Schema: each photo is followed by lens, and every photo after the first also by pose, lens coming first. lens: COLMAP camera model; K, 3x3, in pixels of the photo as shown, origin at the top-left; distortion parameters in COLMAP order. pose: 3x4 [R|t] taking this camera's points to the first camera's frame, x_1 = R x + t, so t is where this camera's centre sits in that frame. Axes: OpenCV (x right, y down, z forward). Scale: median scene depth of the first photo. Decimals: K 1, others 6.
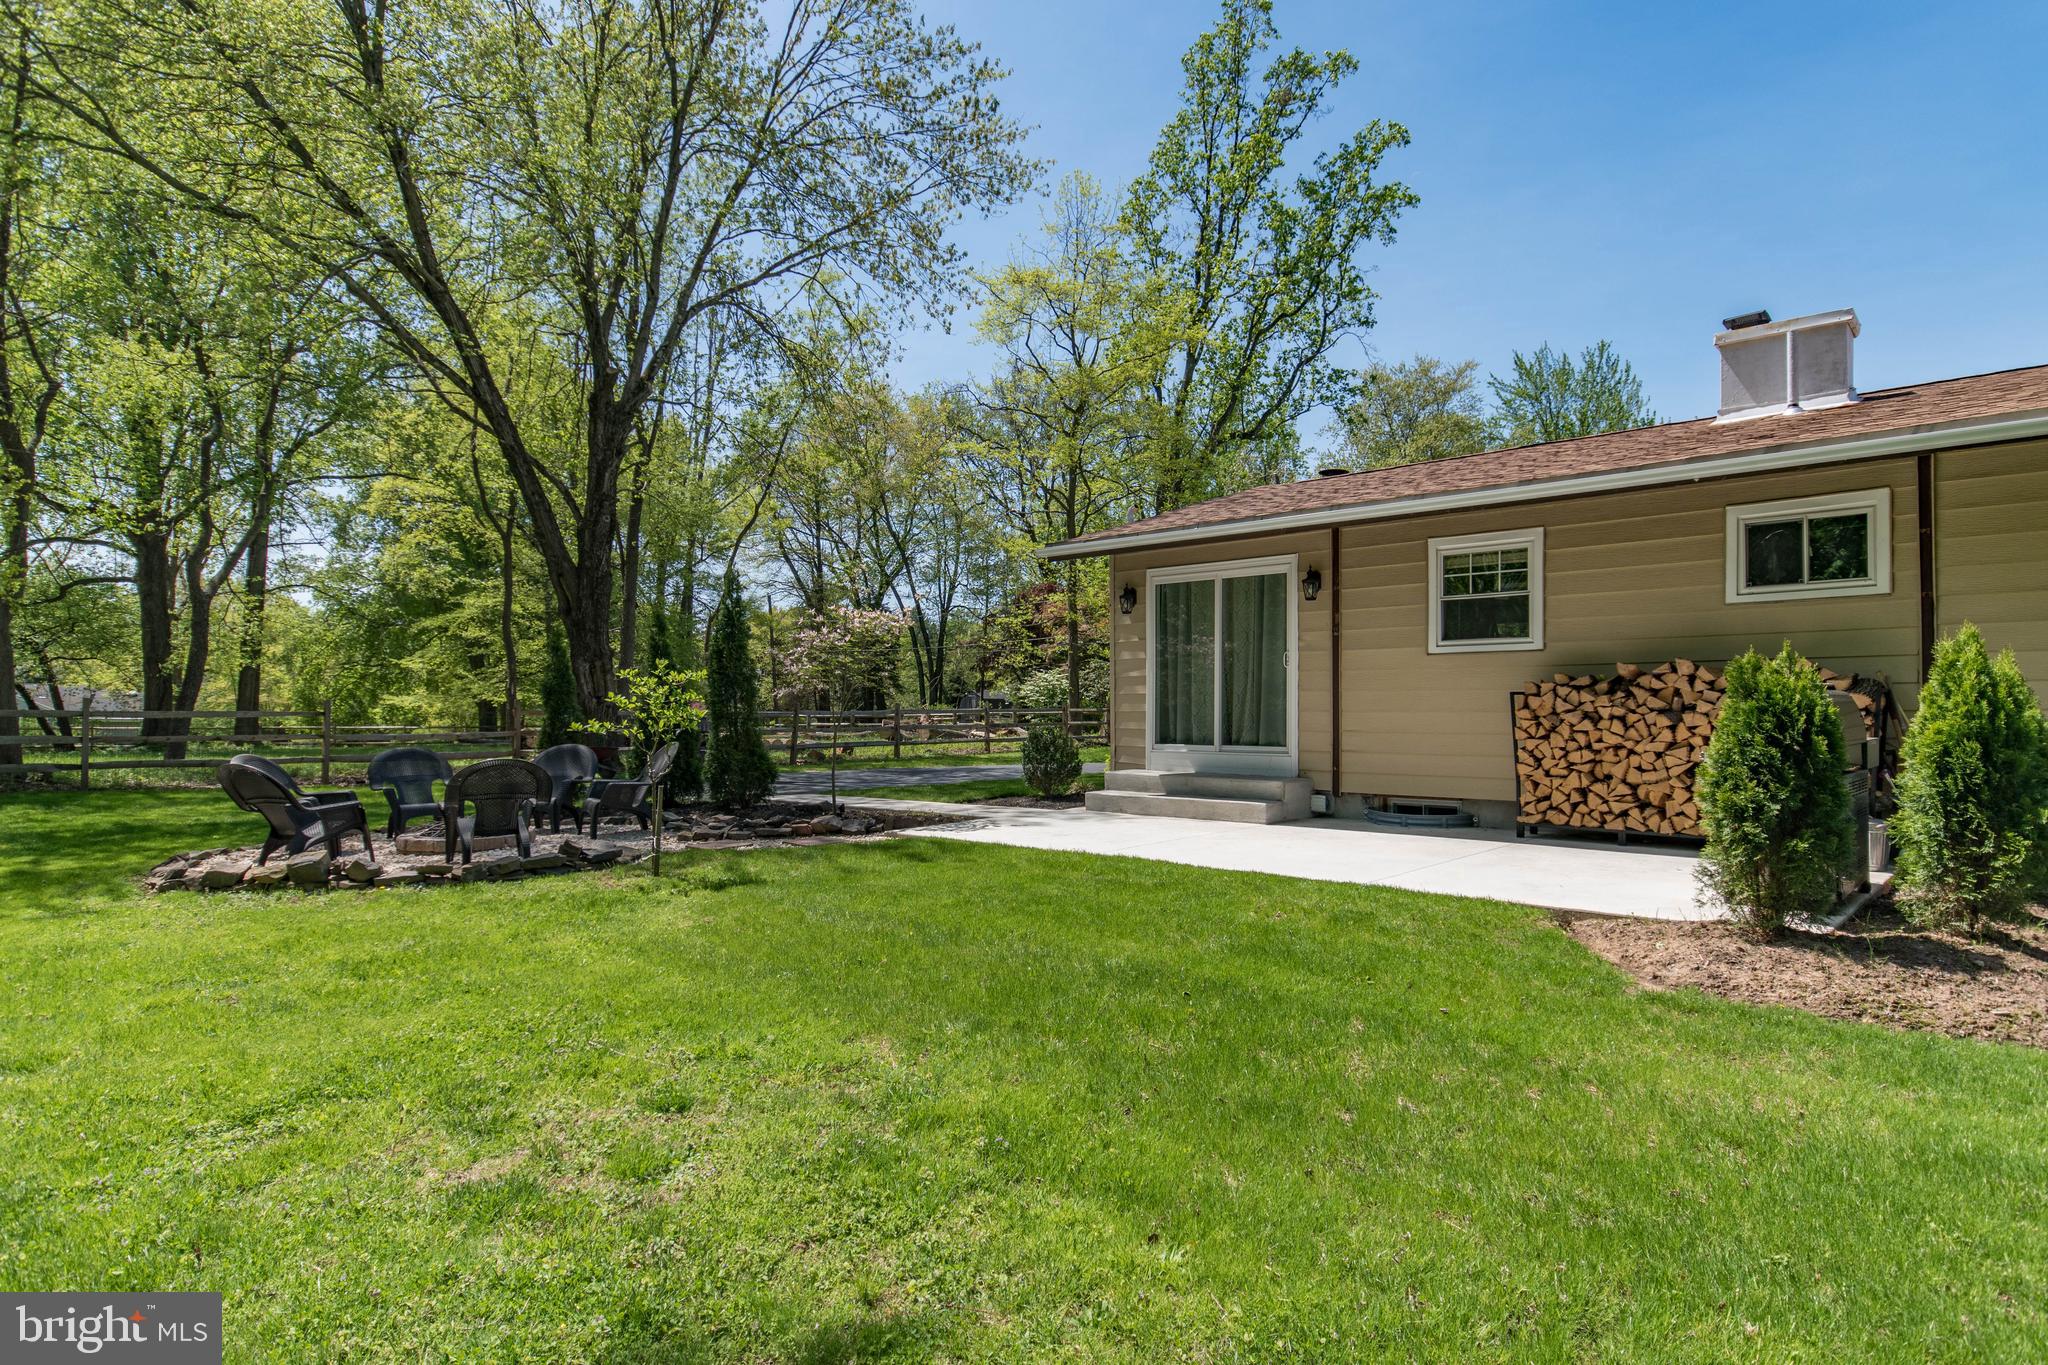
lens RADIAL K [[1112.2, 0, 1024.6], [0, 1112.2, 691.6], [0, 0, 1]] dist [0.007725, -0.007225]
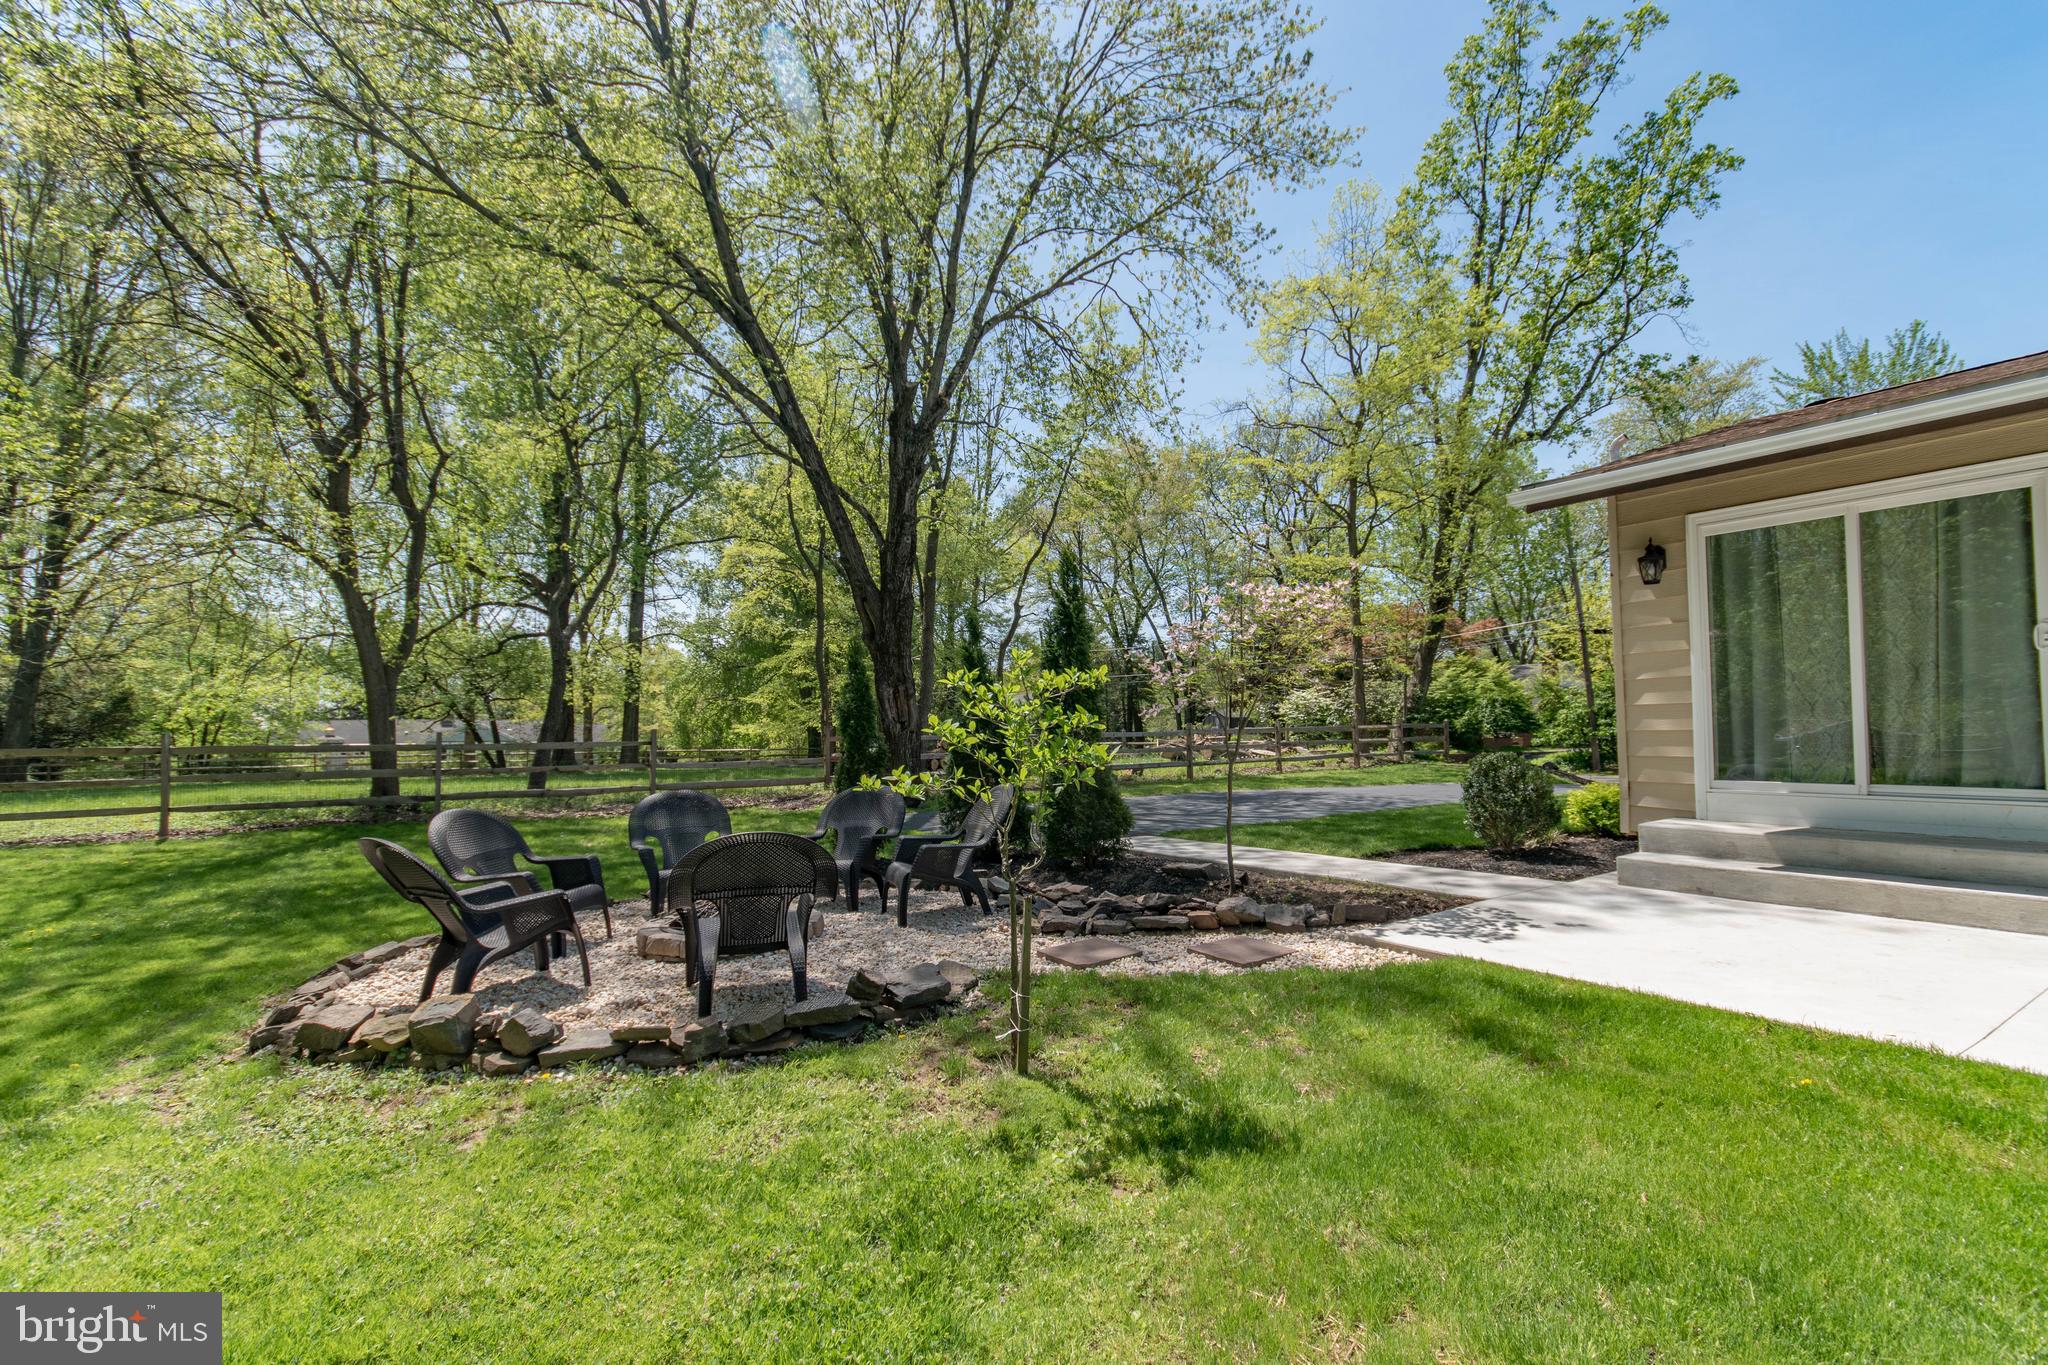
lens RADIAL K [[916.6, 0, 1026.4], [0, 916.6, 682.3], [0, 0, 1]] dist [0.003342, 0.002424]
pose [[0.973729, -0.027391, -0.226055, -0.077270], [0.019721, 0.999153, -0.036118, 0.000629], [0.226853, 0.030711, 0.973445, 0.197588]]
